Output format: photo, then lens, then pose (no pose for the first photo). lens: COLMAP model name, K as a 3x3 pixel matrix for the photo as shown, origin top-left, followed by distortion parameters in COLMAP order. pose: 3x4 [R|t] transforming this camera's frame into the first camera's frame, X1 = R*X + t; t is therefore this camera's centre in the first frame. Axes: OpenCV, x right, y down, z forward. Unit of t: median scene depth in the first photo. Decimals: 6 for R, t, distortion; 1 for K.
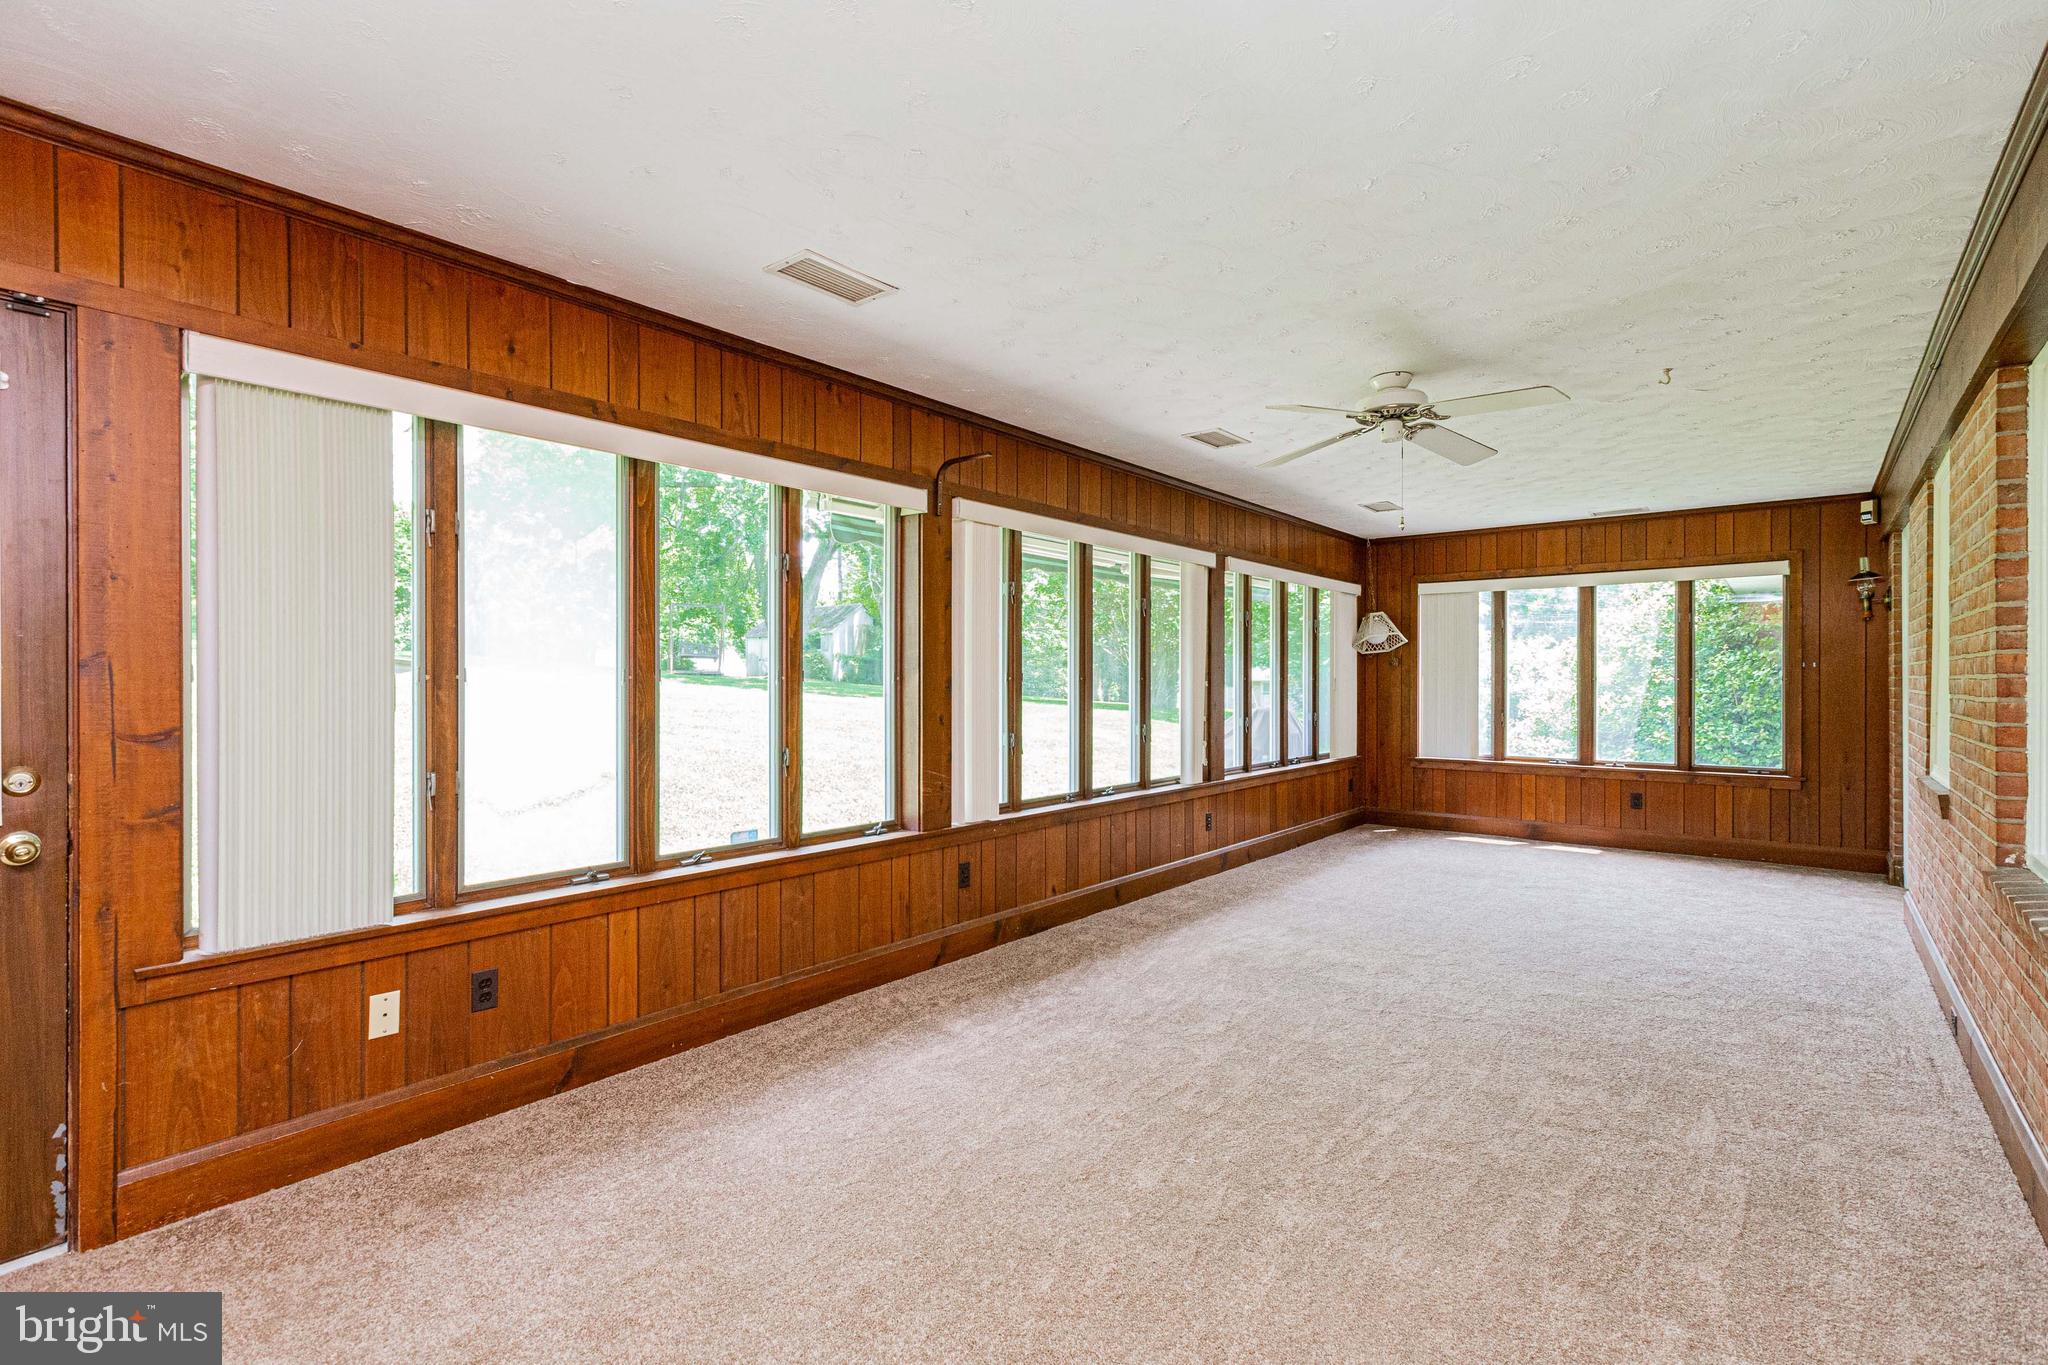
lens RADIAL K [[931.2, 0, 976.8], [0, 931.2, 680.1], [0, 0, 1]] dist [0.000871, 0.000316]
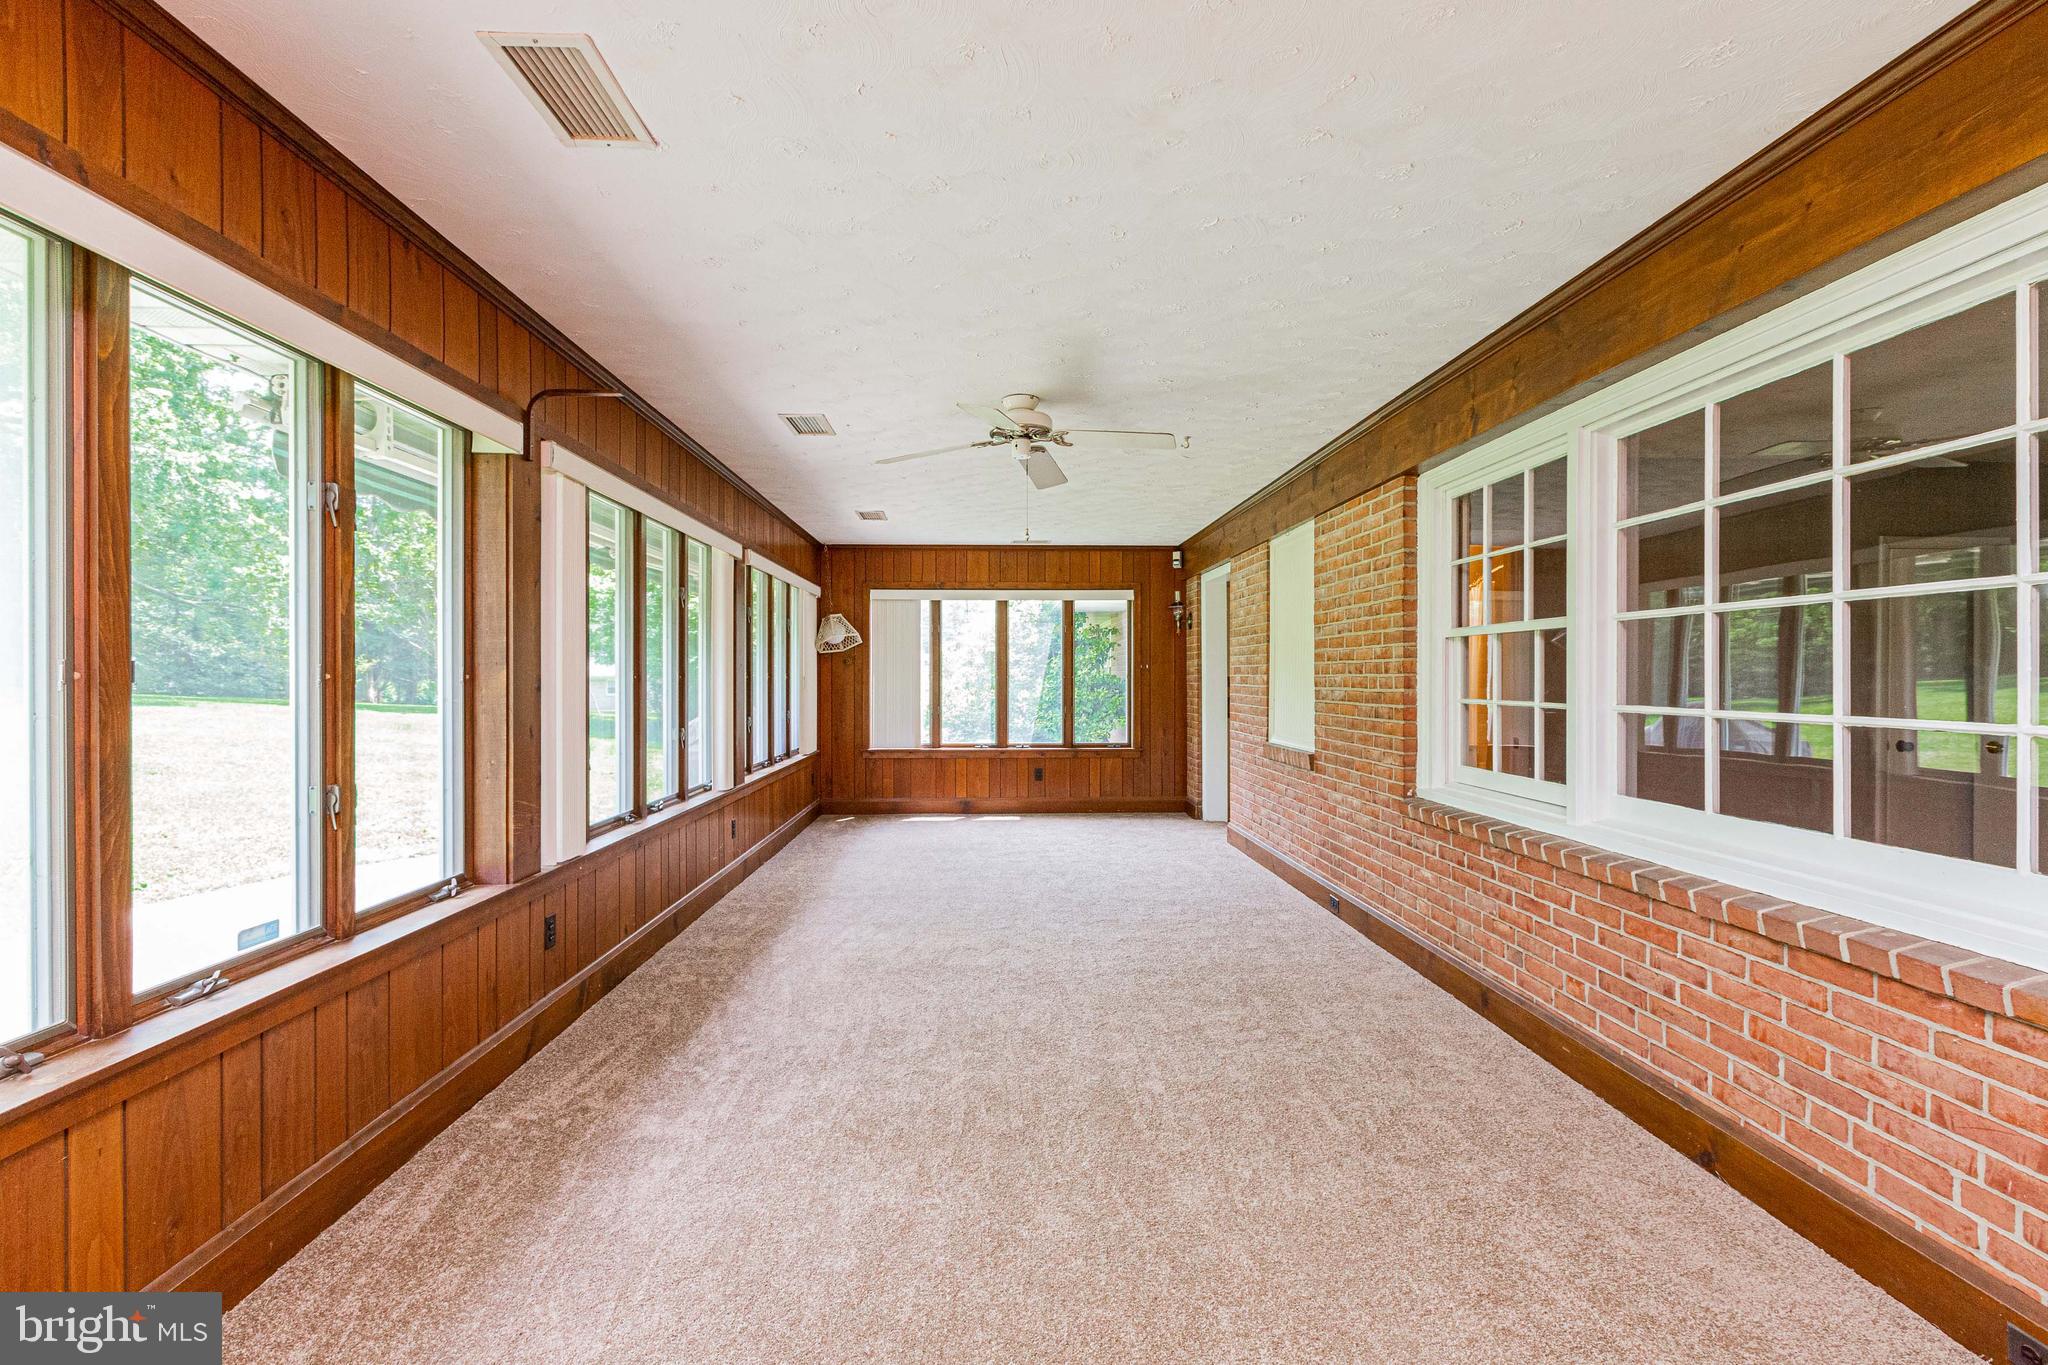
lens RADIAL K [[915.1, 0, 1011.9], [0, 915.1, 679.5], [0, 0, 1]] dist [-0.000780, -0.000311]
pose [[0.742383, -0.002348, 0.669972, -0.236720], [0.001255, 0.999997, 0.002115, -0.000495], [-0.669975, -0.000729, 0.742383, 0.183111]]
